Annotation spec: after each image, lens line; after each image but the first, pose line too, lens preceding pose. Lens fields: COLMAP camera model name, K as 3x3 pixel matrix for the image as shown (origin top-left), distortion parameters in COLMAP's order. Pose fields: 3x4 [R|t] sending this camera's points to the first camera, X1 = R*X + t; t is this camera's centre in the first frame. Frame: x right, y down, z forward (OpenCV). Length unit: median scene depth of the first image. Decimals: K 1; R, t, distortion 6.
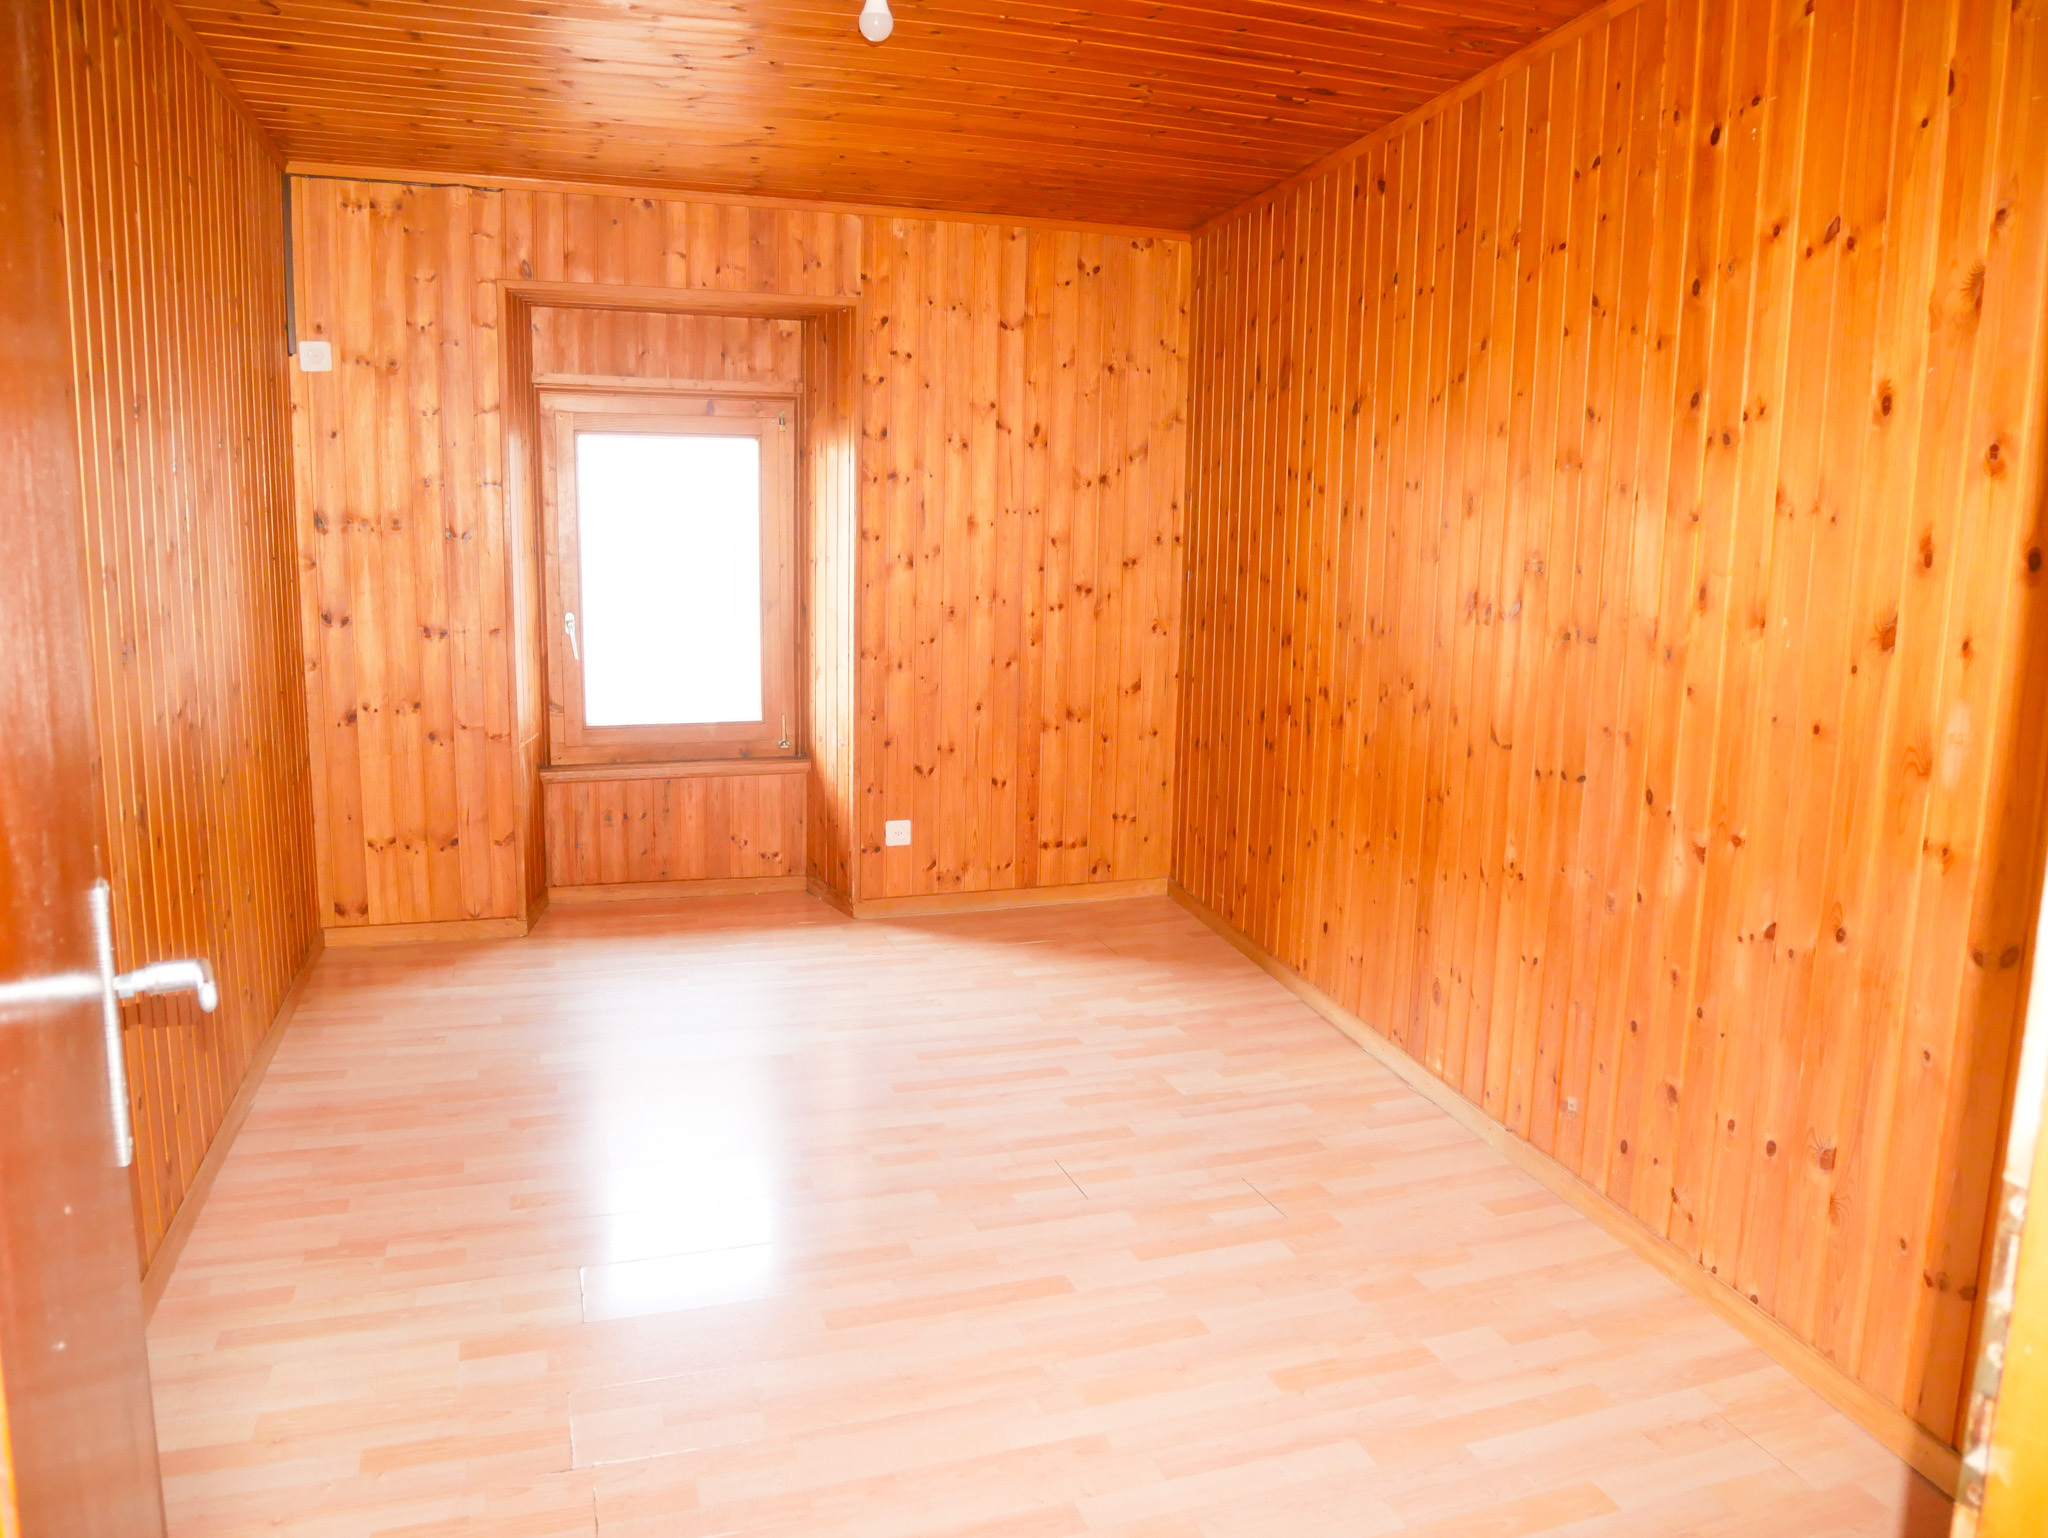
lens RADIAL K [[1470.4, 0, 1029.4], [0, 1470.4, 772.8], [0, 0, 1]] dist [-0.069987, 0.022882]
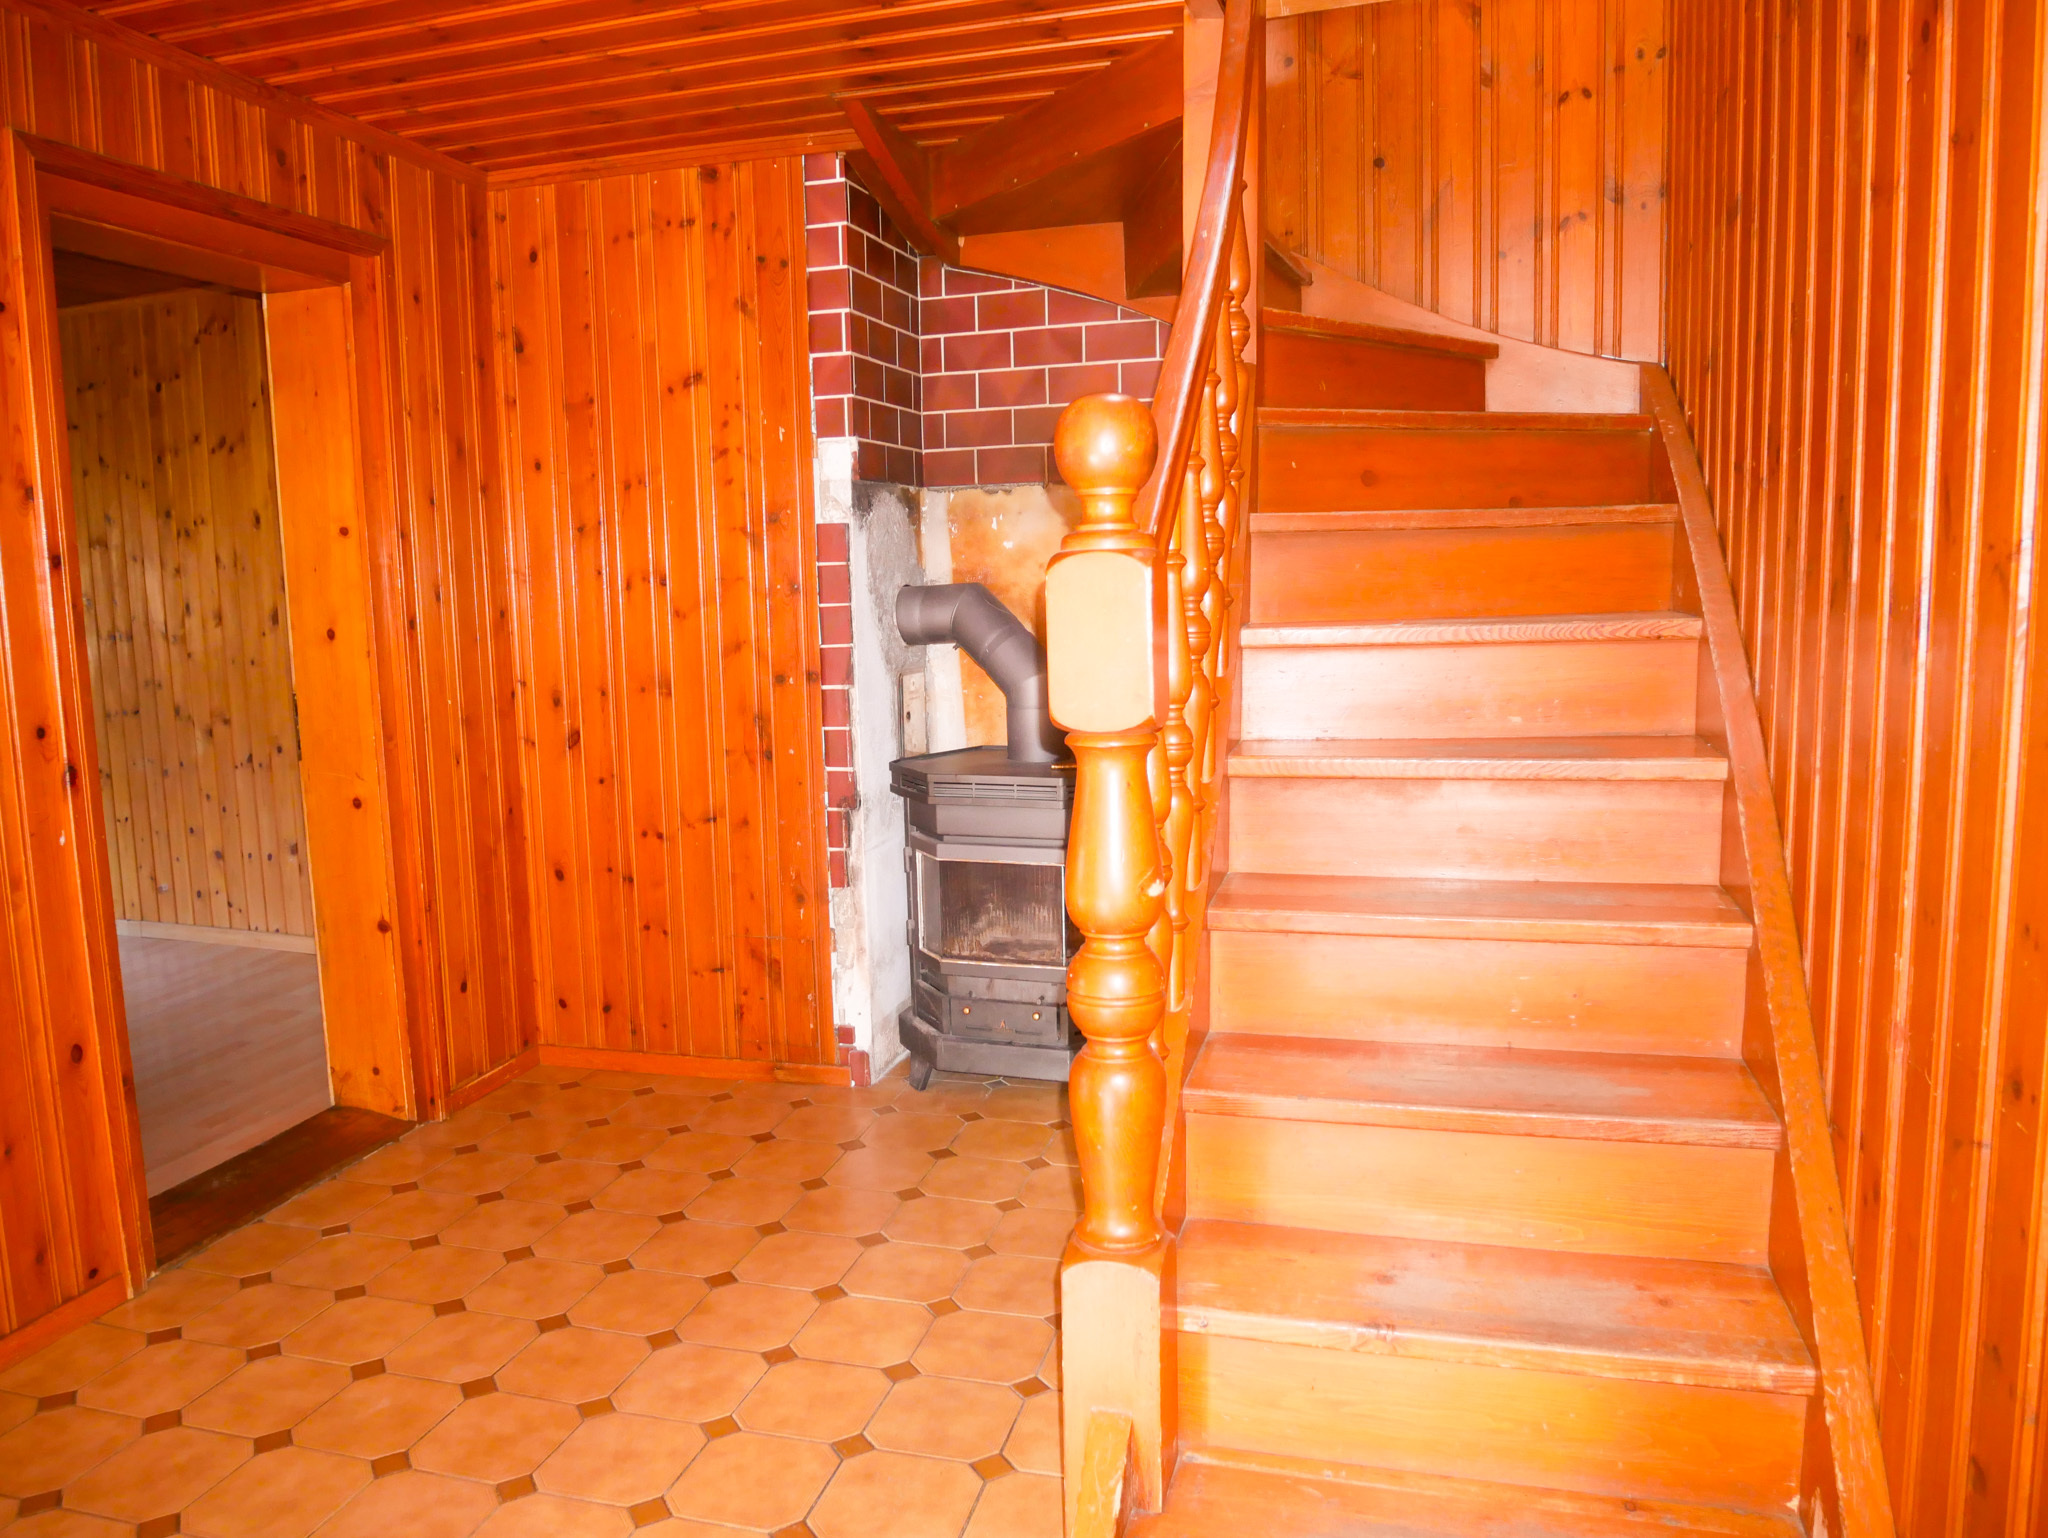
lens RADIAL K [[1470.4, 0, 1022.0], [0, 1470.4, 765.6], [0, 0, 1]] dist [-0.069987, 0.022882]
pose [[0.552715, -0.141228, 0.821316, -0.605701], [0.163227, 0.984793, 0.059493, 0.173483], [-0.817229, 0.101178, 0.567362, -1.135788]]
